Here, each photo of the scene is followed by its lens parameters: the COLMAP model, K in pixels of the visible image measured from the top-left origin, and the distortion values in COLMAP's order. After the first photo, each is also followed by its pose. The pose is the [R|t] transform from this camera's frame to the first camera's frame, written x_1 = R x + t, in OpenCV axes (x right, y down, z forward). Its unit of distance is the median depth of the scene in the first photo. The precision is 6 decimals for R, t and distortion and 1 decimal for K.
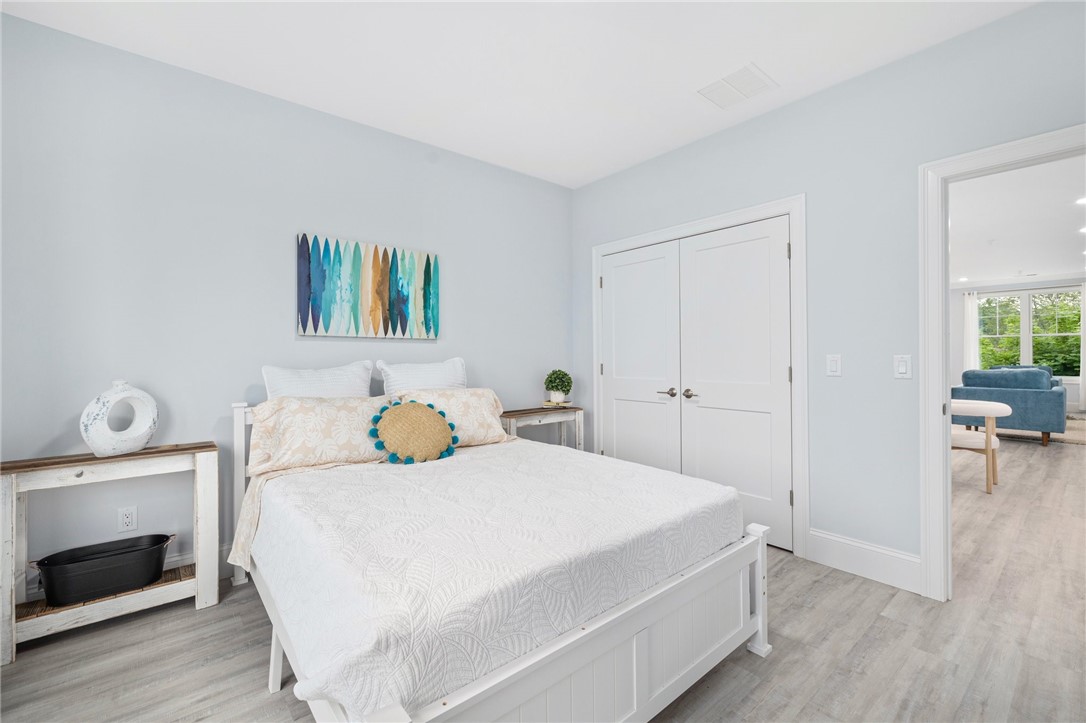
lens RADIAL K [[464.4, 0, 536.2], [0, 464.4, 353.4], [0, 0, 1]] dist [-0.000847, -0.000066]
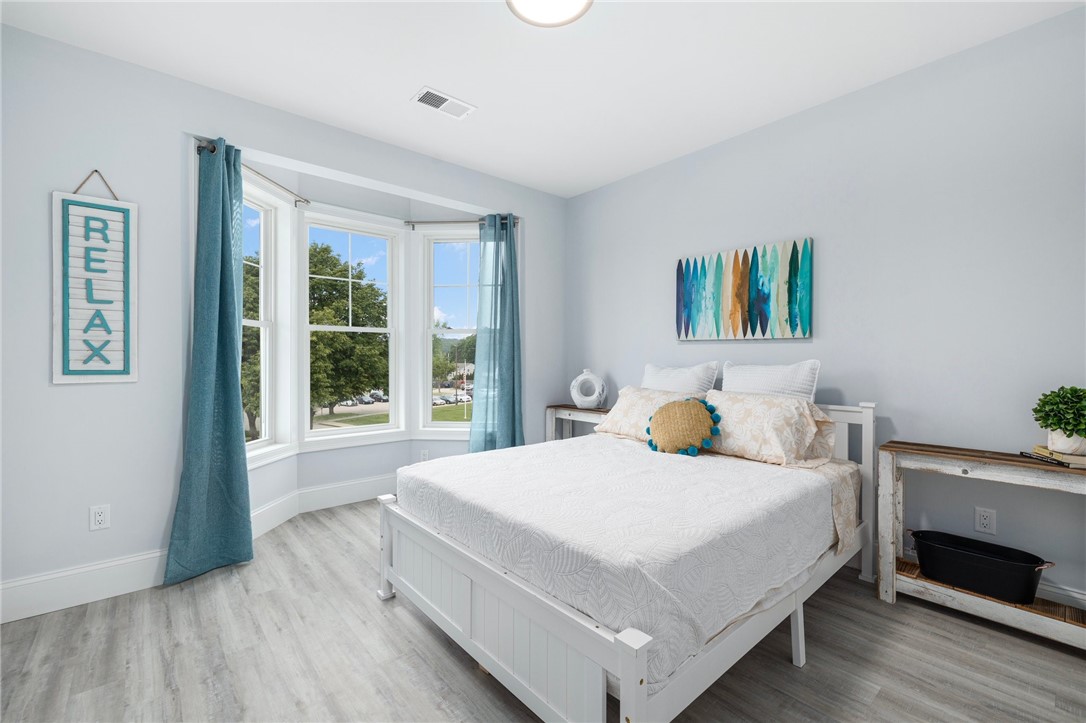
lens RADIAL K [[464.4, 0, 536.2], [0, 464.4, 353.4], [0, 0, 1]] dist [-0.000847, -0.000066]
pose [[0.011680, 0.001005, -0.999931, 0.675717], [0.008133, 0.999966, 0.001100, -0.007145], [0.999899, -0.008145, 0.011672, 0.529113]]
